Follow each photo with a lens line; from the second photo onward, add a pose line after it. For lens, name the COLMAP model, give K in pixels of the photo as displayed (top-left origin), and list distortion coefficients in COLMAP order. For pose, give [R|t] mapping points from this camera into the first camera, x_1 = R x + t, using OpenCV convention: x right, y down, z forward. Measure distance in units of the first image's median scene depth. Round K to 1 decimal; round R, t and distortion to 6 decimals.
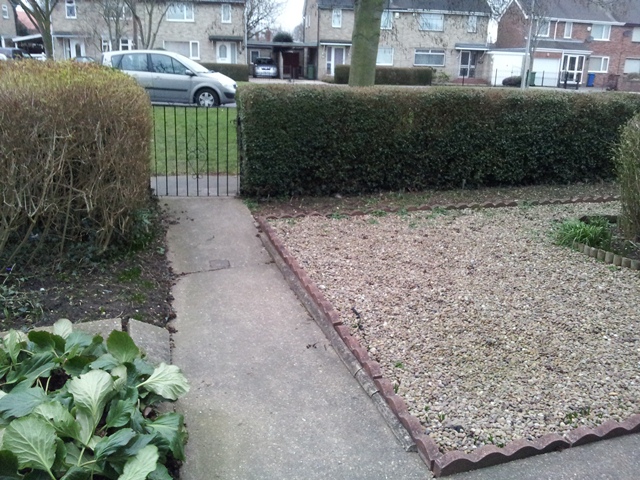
lens RADIAL K [[574.2, 0, 320.0], [0, 574.2, 240.0], [0, 0, 1]] dist [-0.004812, -0.007118]
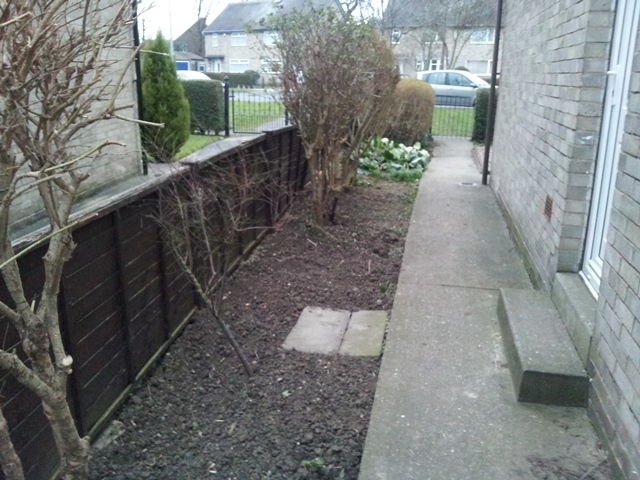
lens RADIAL K [[574.2, 0, 320.0], [0, 574.2, 240.0], [0, 0, 1]] dist [-0.004812, -0.007118]
pose [[0.875830, 0.117880, -0.468002, 0.111133], [-0.129475, 0.991555, 0.007449, 0.094217], [0.464927, 0.054070, 0.883696, -0.306965]]
